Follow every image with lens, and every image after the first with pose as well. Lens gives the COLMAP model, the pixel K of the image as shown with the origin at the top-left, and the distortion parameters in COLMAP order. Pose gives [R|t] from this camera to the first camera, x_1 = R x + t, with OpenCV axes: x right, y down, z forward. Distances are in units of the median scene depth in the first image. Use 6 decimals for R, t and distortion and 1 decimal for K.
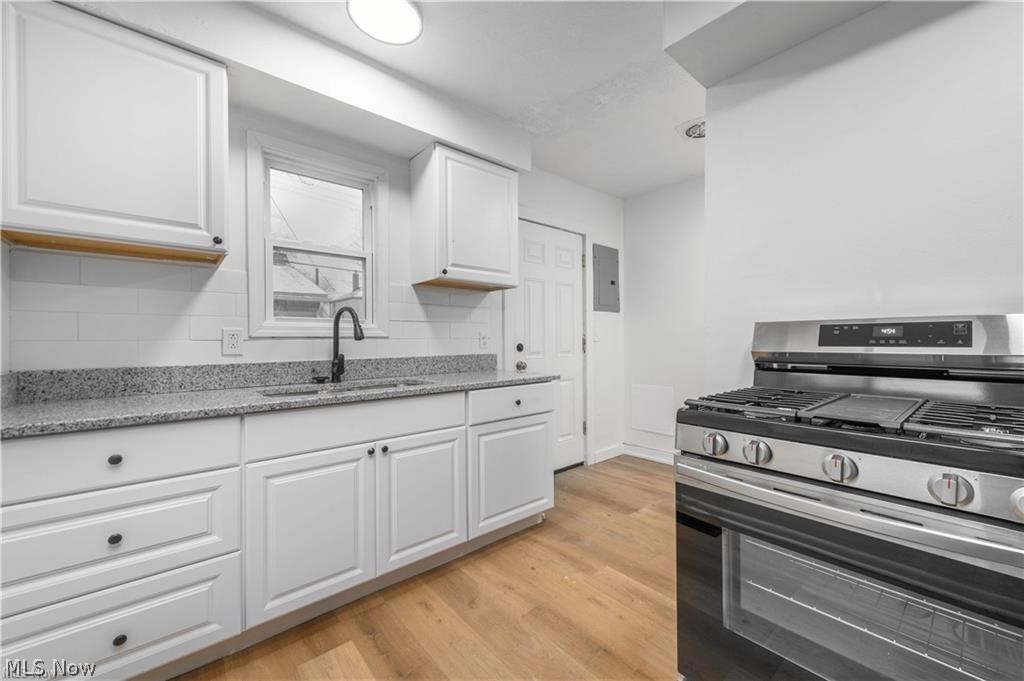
lens RADIAL K [[387.7, 0, 514.4], [0, 387.7, 333.0], [0, 0, 1]] dist [0.000205, -0.000237]
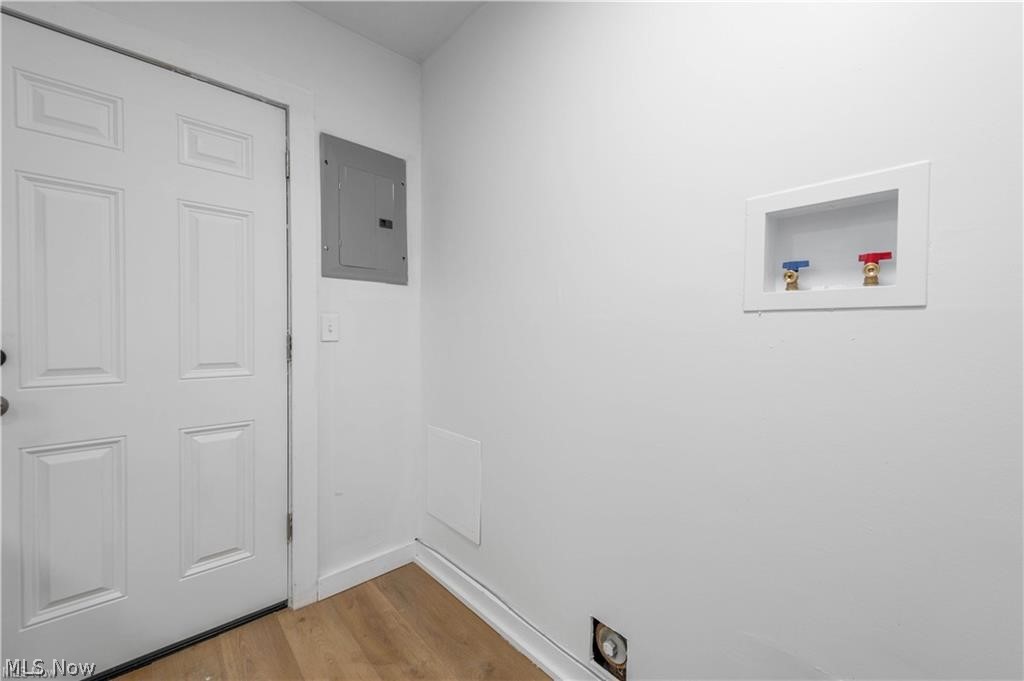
lens RADIAL K [[399.9, 0, 508.1], [0, 399.9, 338.4], [0, 0, 1]] dist [-0.000757, -0.000178]
pose [[0.999767, 0.010292, 0.018980, 0.730906], [-0.010676, 0.999738, 0.020245, 0.008932], [-0.018767, -0.020443, 0.999615, 0.883122]]
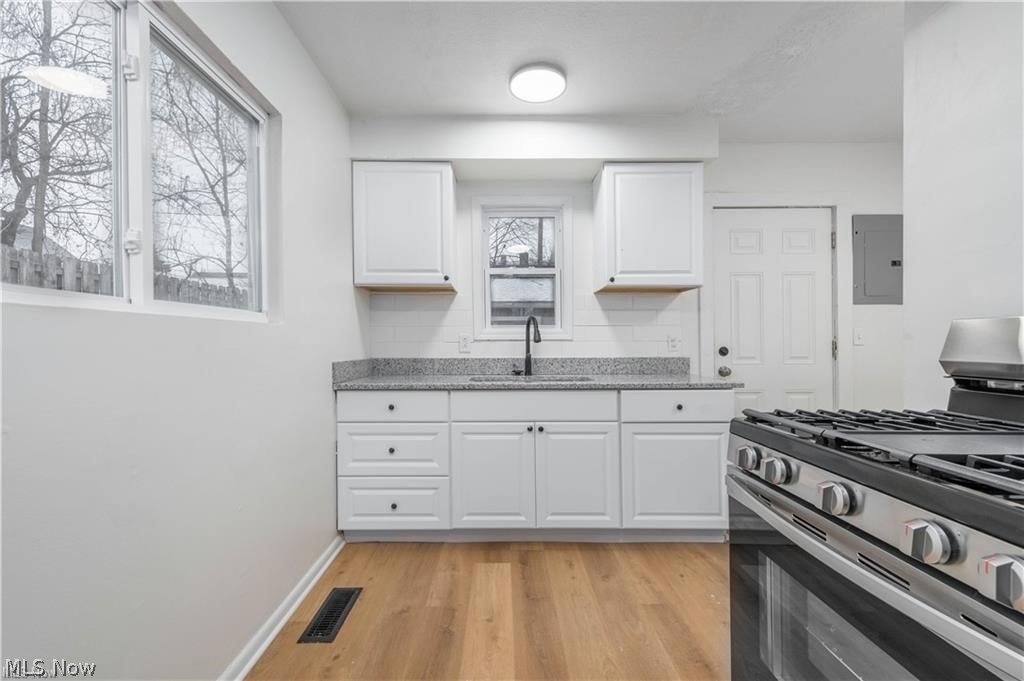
lens RADIAL K [[399.9, 0, 508.1], [0, 399.9, 338.4], [0, 0, 1]] dist [-0.000757, -0.000178]
pose [[0.762171, -0.002089, -0.647372, 0.339356], [0.008381, 0.999943, 0.006640, -0.004050], [0.647321, -0.010486, 0.762145, -0.046324]]
